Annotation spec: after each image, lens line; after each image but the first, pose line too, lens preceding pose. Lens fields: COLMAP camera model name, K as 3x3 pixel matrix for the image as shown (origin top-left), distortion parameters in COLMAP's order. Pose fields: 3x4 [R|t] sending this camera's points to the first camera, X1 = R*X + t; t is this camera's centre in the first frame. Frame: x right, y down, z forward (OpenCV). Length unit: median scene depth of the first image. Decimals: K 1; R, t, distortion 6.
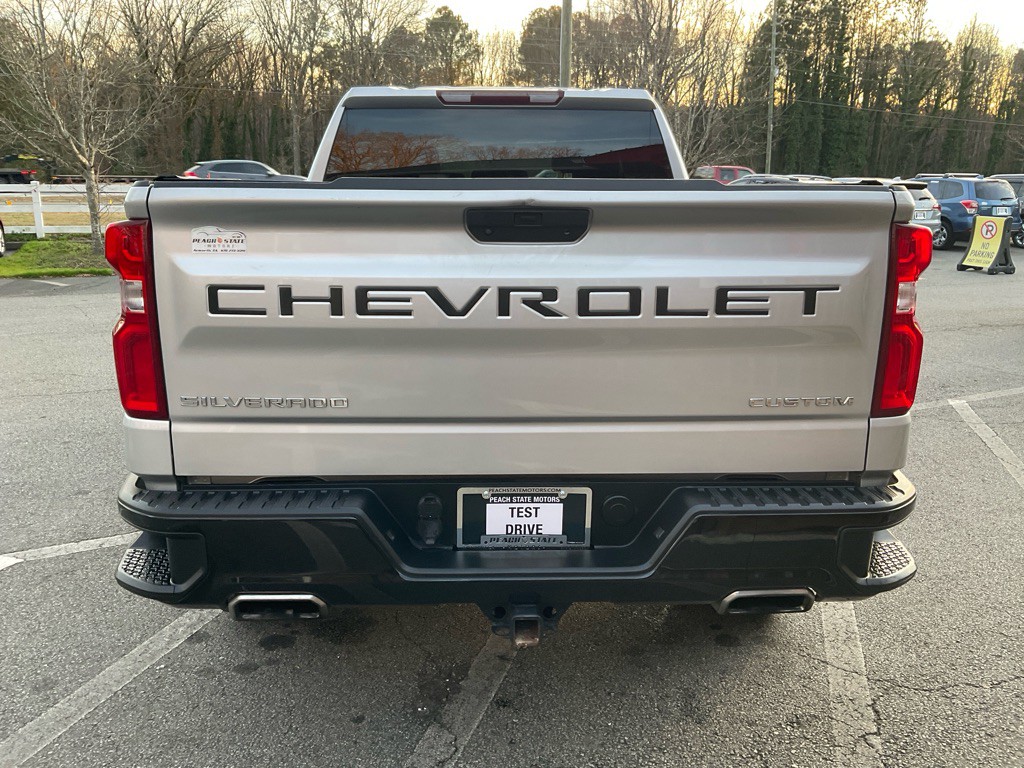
lens RADIAL K [[864.6, 0, 518.8], [0, 864.6, 390.1], [0, 0, 1]] dist [0.066745, -0.048869]
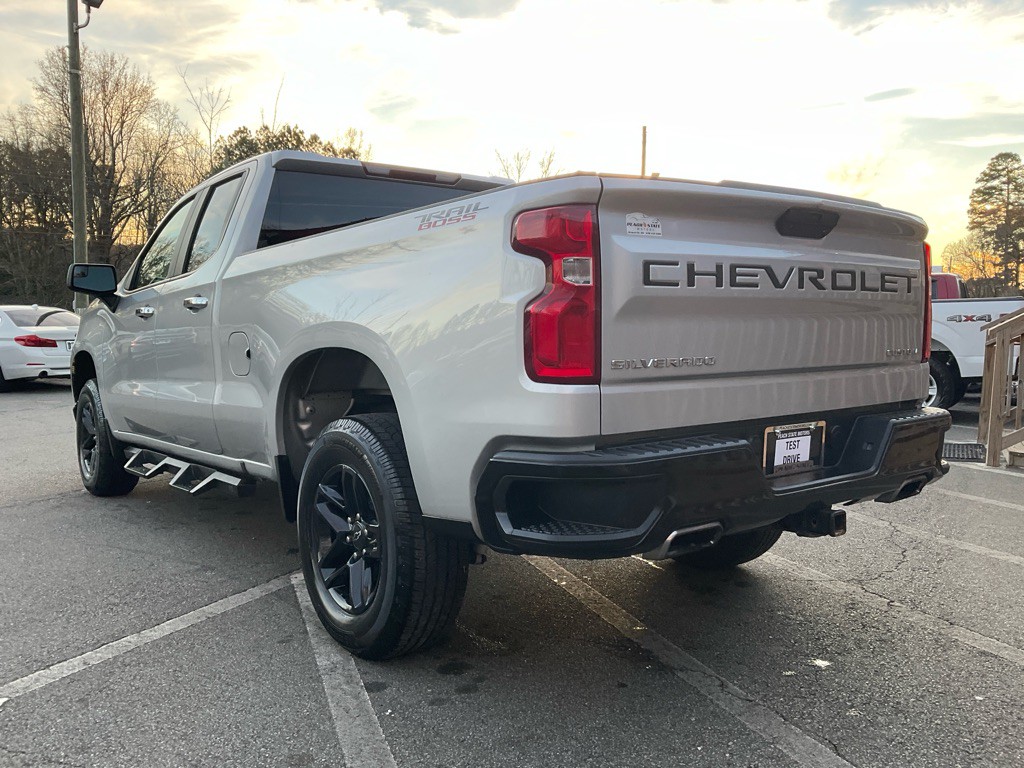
lens RADIAL K [[864.6, 0, 511.4], [0, 864.6, 388.0], [0, 0, 1]] dist [0.066745, -0.048869]
pose [[0.803017, -0.052477, 0.593641, -1.150503], [0.149948, 0.981861, -0.116039, 0.150902], [-0.576784, 0.182196, 0.796320, 0.190800]]
